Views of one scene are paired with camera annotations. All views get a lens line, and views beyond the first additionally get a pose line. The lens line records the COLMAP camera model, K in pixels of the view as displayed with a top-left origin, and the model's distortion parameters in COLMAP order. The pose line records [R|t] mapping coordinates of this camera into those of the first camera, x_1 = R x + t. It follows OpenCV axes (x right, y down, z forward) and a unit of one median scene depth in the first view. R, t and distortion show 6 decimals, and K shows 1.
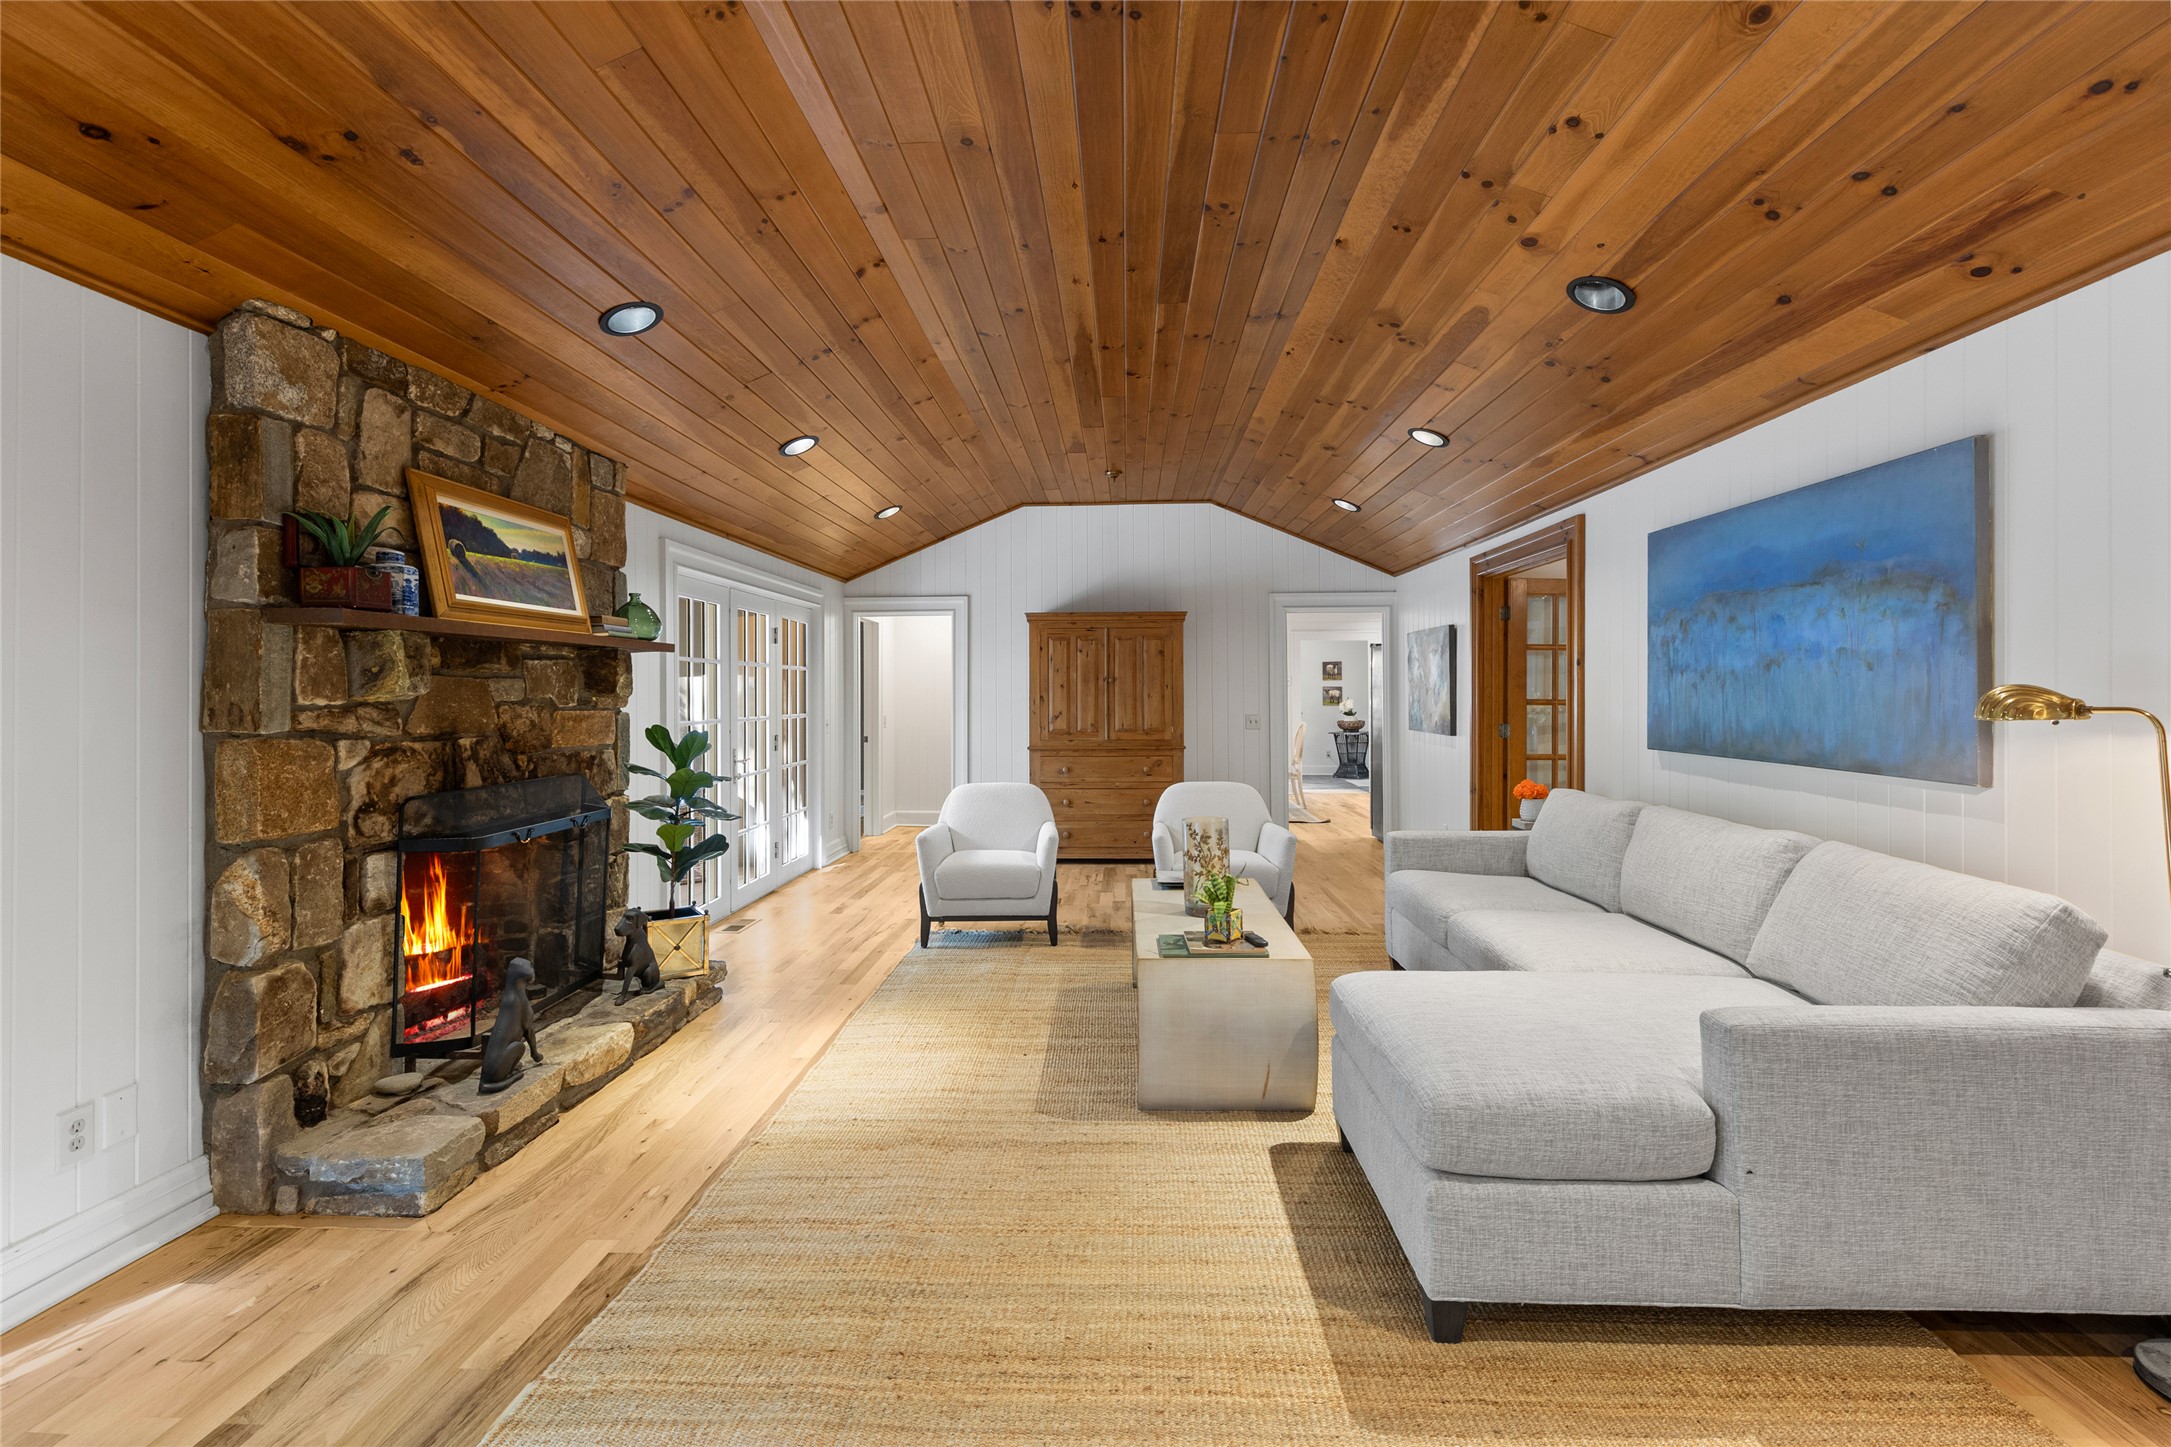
lens RADIAL K [[966.7, 0, 1084.6], [0, 966.7, 711.1], [0, 0, 1]] dist [0.002916, 0.000127]
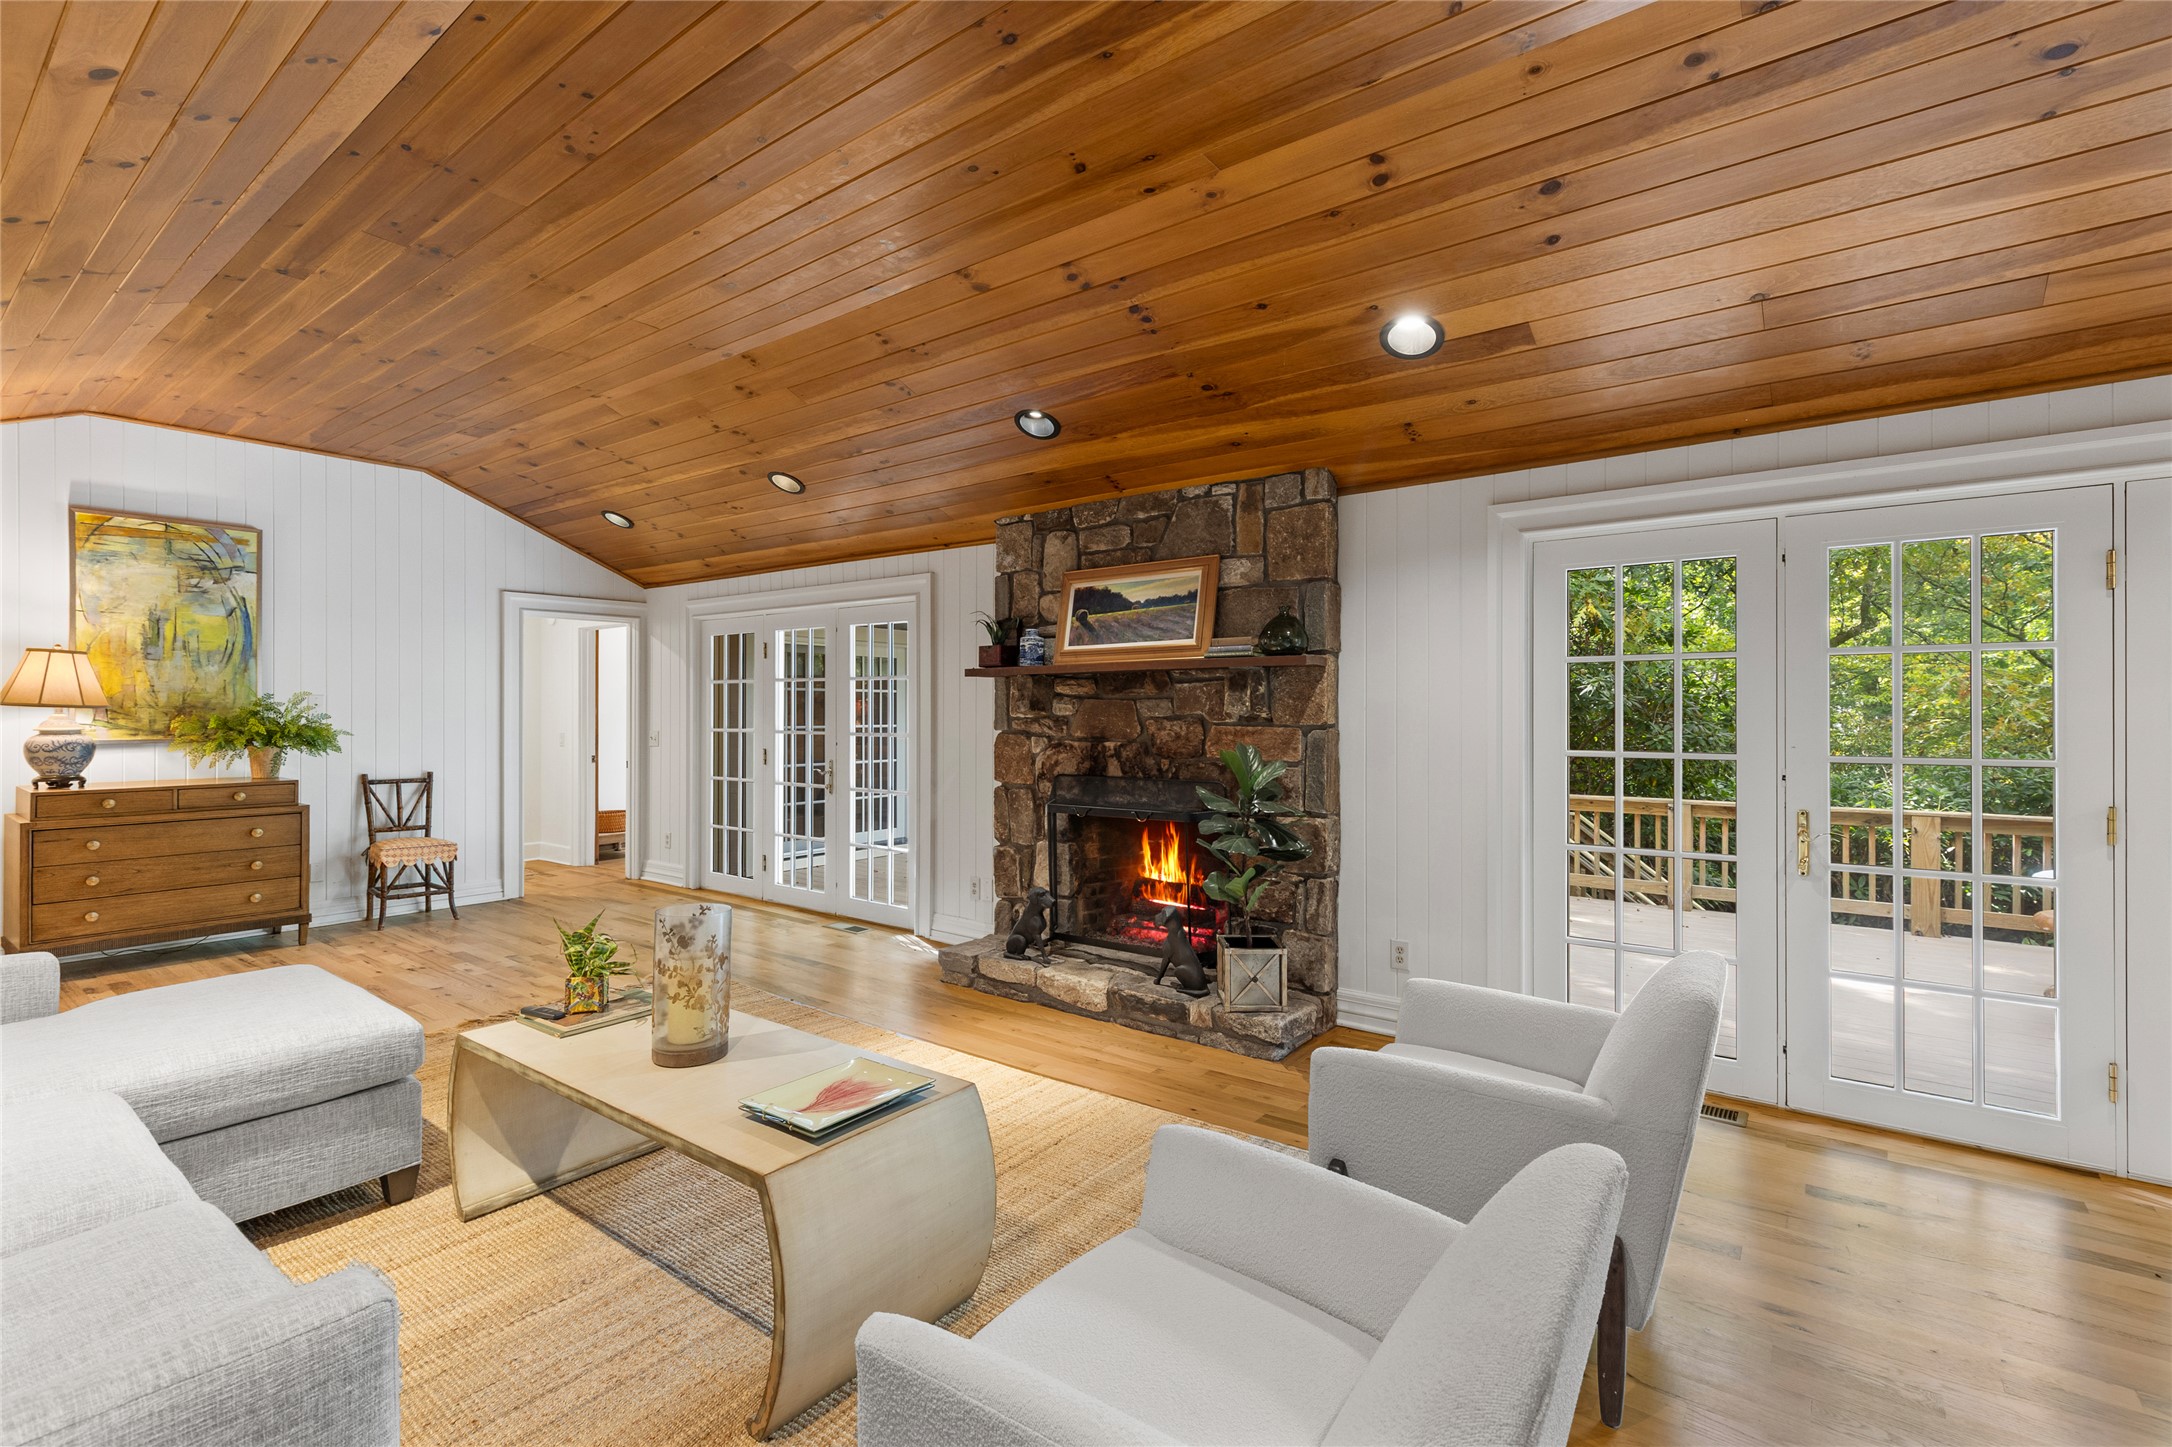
lens RADIAL K [[970.3, 0, 1084.2], [0, 970.3, 717.4], [0, 0, 1]] dist [0.003488, -0.000419]
pose [[-0.570283, 0.008416, -0.821405, 0.561454], [-0.010926, 0.999781, 0.017829, -0.032998], [0.821376, 0.019142, -0.570066, 1.759430]]
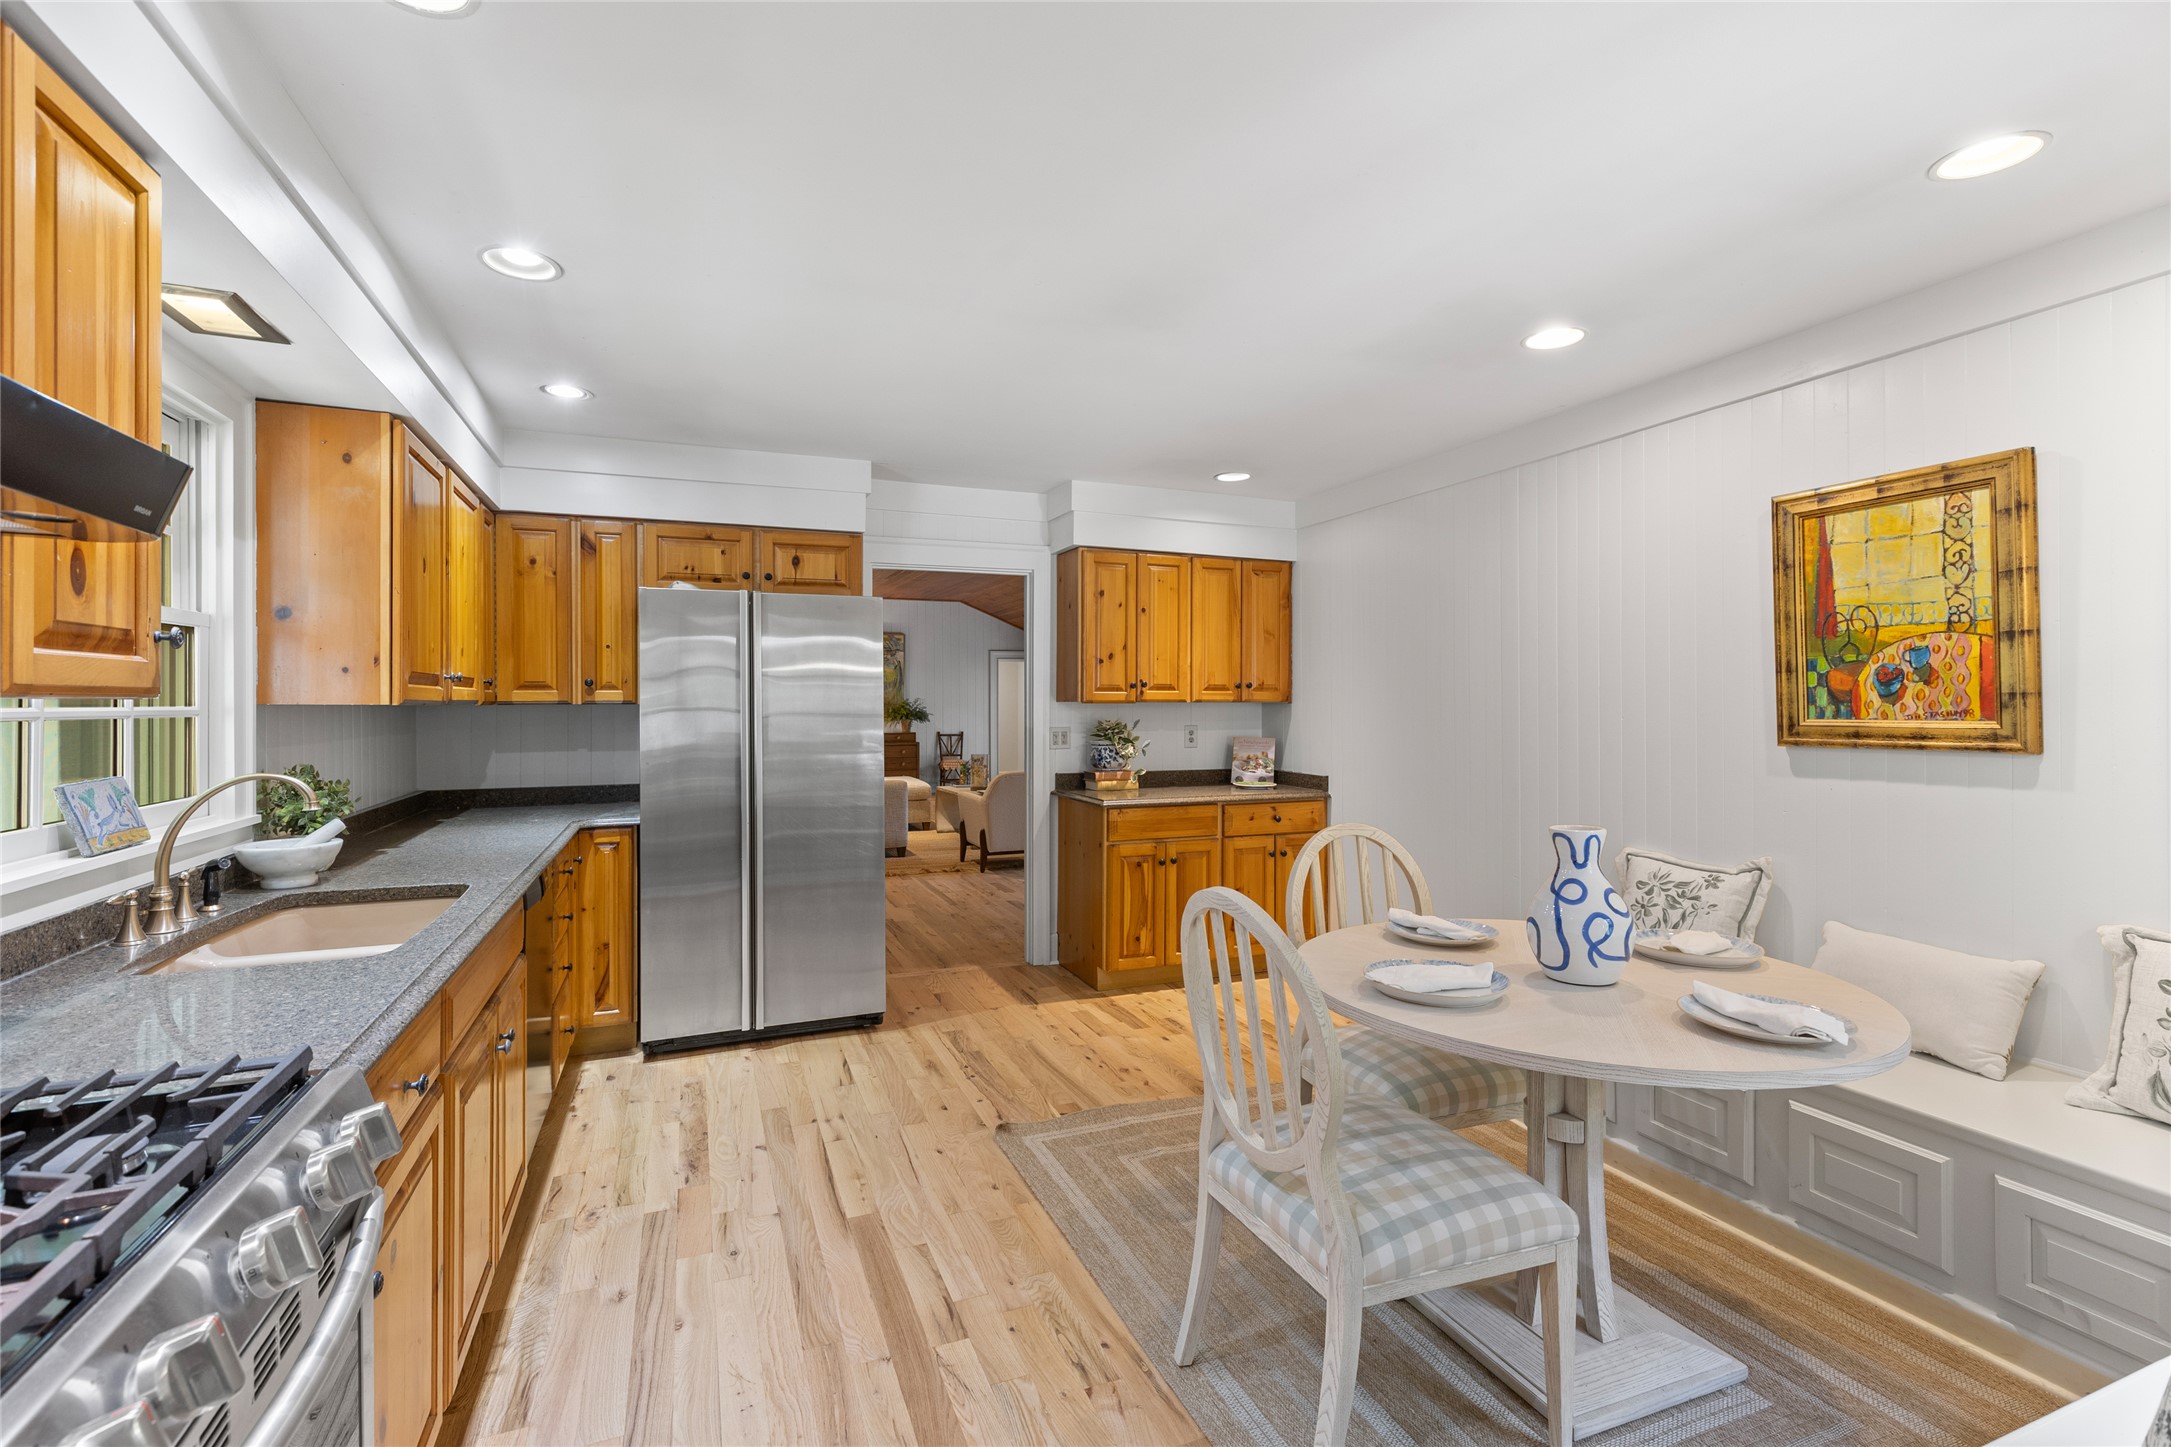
lens RADIAL K [[966.7, 0, 1084.6], [0, 966.7, 711.1], [0, 0, 1]] dist [0.002916, 0.000127]
pose [[-0.908762, 0.008875, -0.417221, 1.059687], [-0.000602, 0.999745, 0.022578, -0.071135], [0.417315, 0.020769, -0.908524, 3.872680]]
